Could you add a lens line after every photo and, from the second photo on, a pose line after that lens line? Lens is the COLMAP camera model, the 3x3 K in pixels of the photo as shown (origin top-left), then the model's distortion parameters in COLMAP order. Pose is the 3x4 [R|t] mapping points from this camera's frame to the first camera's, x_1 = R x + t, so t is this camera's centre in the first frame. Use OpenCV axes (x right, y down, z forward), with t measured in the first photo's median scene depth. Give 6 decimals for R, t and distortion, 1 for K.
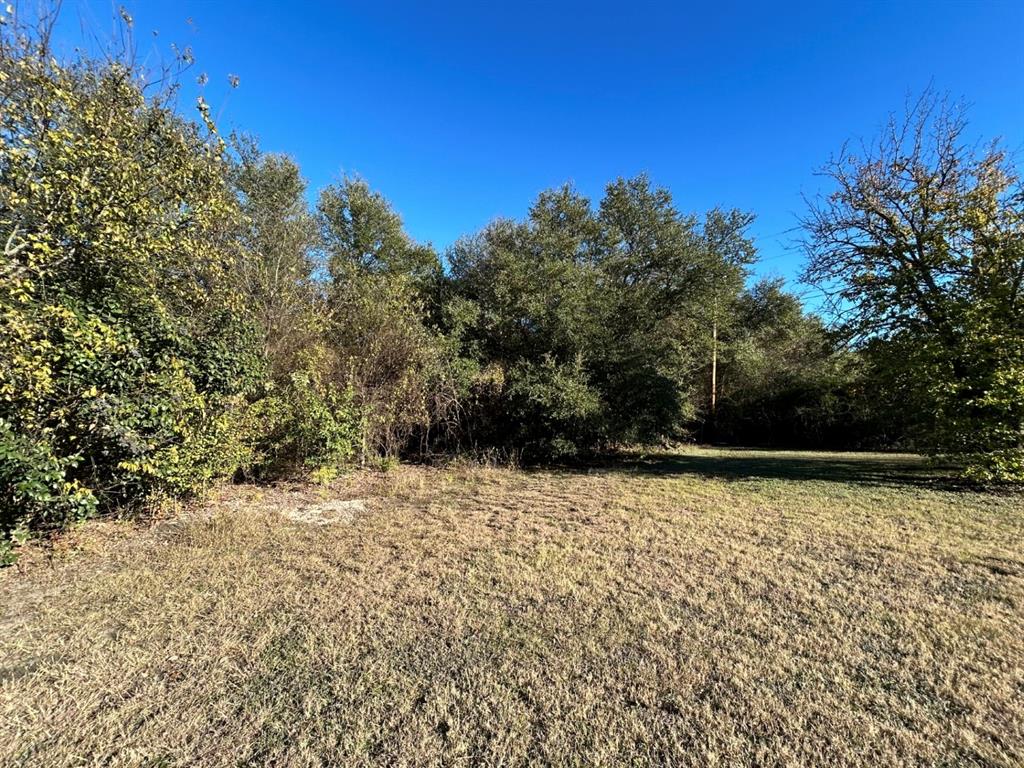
lens RADIAL K [[413.8, 0, 508.8], [0, 413.8, 381.3], [0, 0, 1]] dist [0.001559, 0.000215]
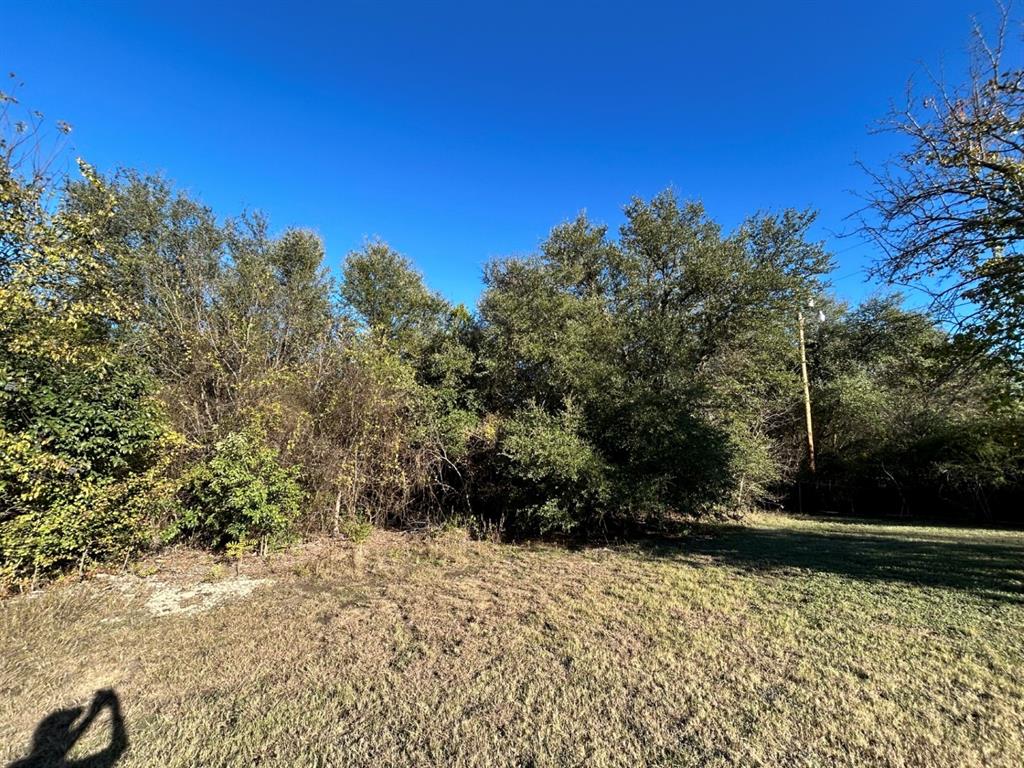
lens RADIAL K [[413.8, 0, 514.3], [0, 413.8, 386.7], [0, 0, 1]] dist [0.001559, 0.000215]
pose [[0.967975, -0.056464, -0.244614, 0.231563], [0.024041, 0.990749, -0.133560, 0.016294], [0.249893, 0.123402, 0.960378, 0.160613]]
